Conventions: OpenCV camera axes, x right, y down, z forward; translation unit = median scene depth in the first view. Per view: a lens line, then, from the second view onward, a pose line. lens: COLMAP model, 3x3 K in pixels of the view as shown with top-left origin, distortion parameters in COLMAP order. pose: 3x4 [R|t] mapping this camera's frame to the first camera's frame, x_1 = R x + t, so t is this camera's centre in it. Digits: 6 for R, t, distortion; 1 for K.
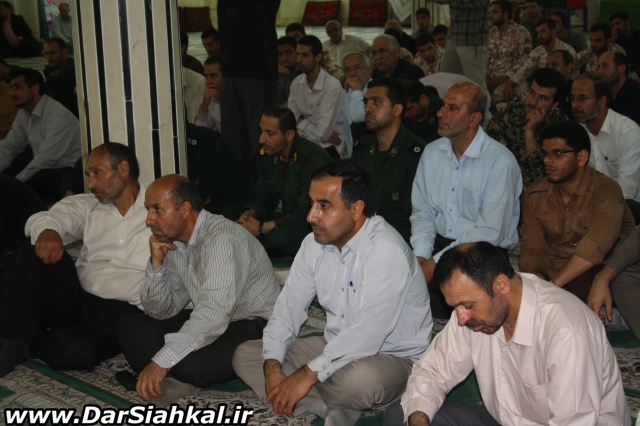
lens RADIAL K [[1267.8, 0, 320.1], [0, 1267.8, 212.4], [0, 0, 1]] dist [0.010659, 0.000000]
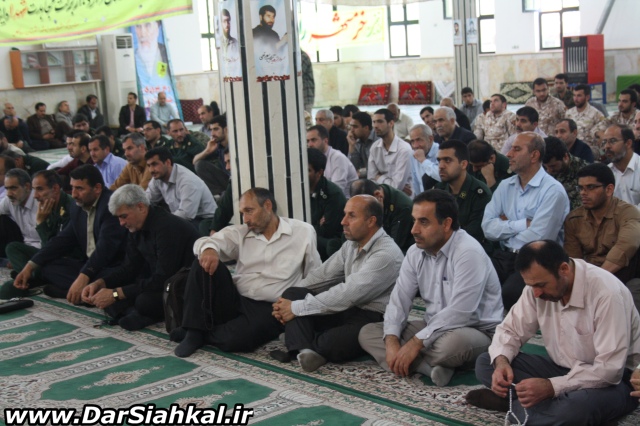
lens RADIAL K [[1130.1, 0, 320.1], [0, 1130.1, 214.0], [0, 0, 1]] dist [0.145813, 0.000000]
pose [[0.998814, -0.024935, -0.041821, -0.046604], [0.022689, 0.998318, -0.053350, 0.039598], [0.043081, 0.052337, 0.997700, -0.204587]]
